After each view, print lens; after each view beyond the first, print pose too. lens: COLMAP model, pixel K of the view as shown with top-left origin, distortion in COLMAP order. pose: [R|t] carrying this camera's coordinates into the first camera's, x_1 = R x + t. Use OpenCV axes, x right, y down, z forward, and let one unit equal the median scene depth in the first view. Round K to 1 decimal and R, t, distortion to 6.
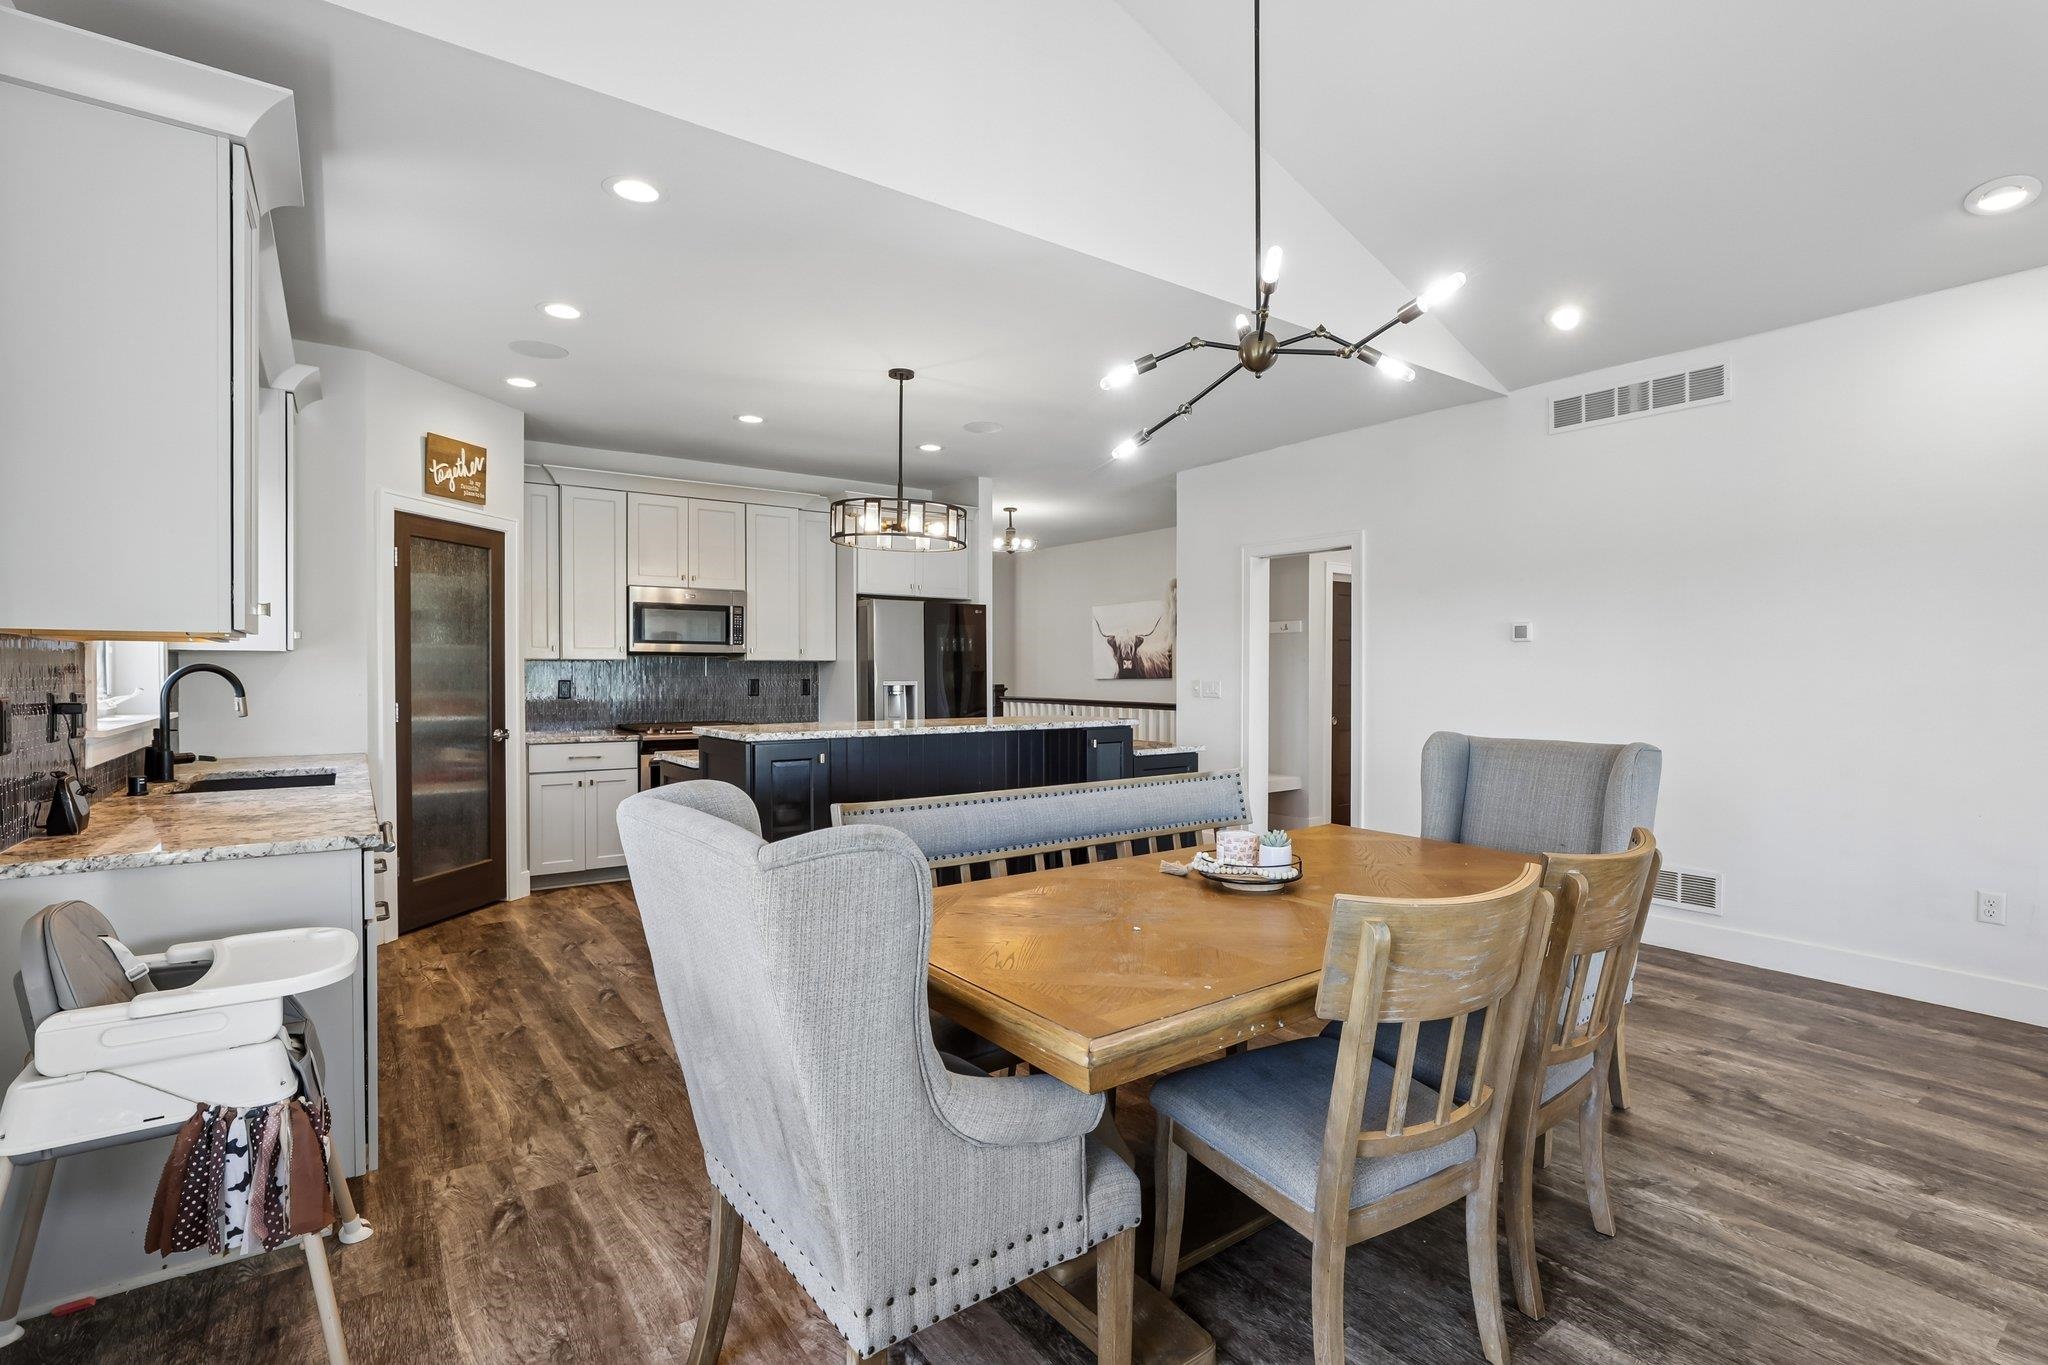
lens RADIAL K [[982.6, 0, 1079.8], [0, 982.6, 666.4], [0, 0, 1]] dist [-0.047408, 0.043362]
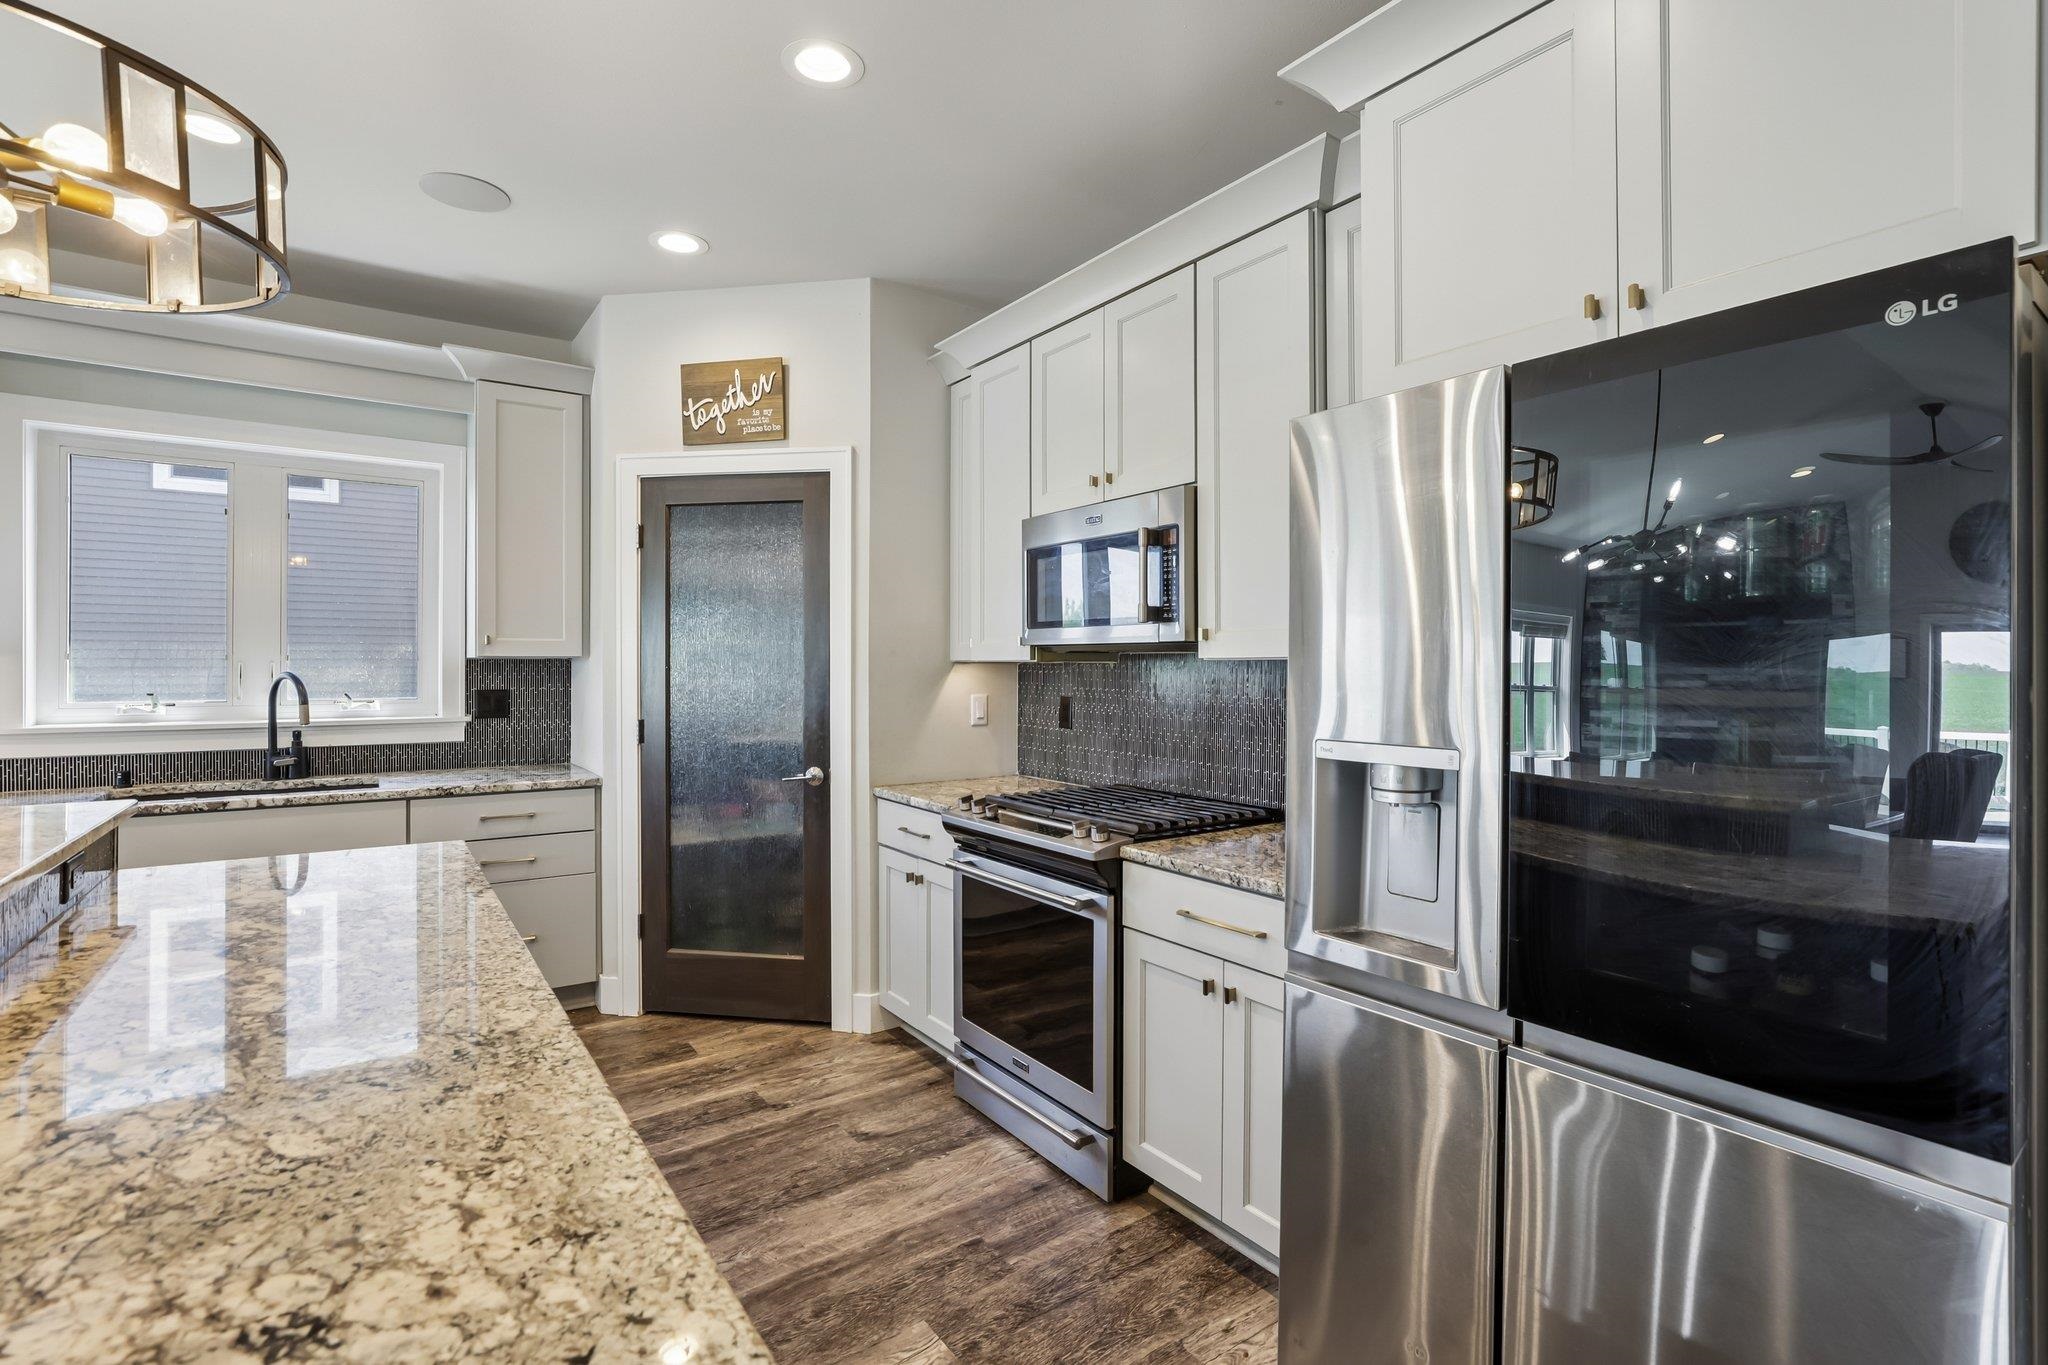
lens RADIAL K [[982.6, 0, 1079.8], [0, 982.6, 666.4], [0, 0, 1]] dist [-0.047408, 0.043362]
pose [[-0.031122, -0.001584, -0.999514, 0.071152], [-0.002119, 0.999997, -0.001519, -0.004319], [0.999513, 0.002071, -0.031125, 1.202568]]
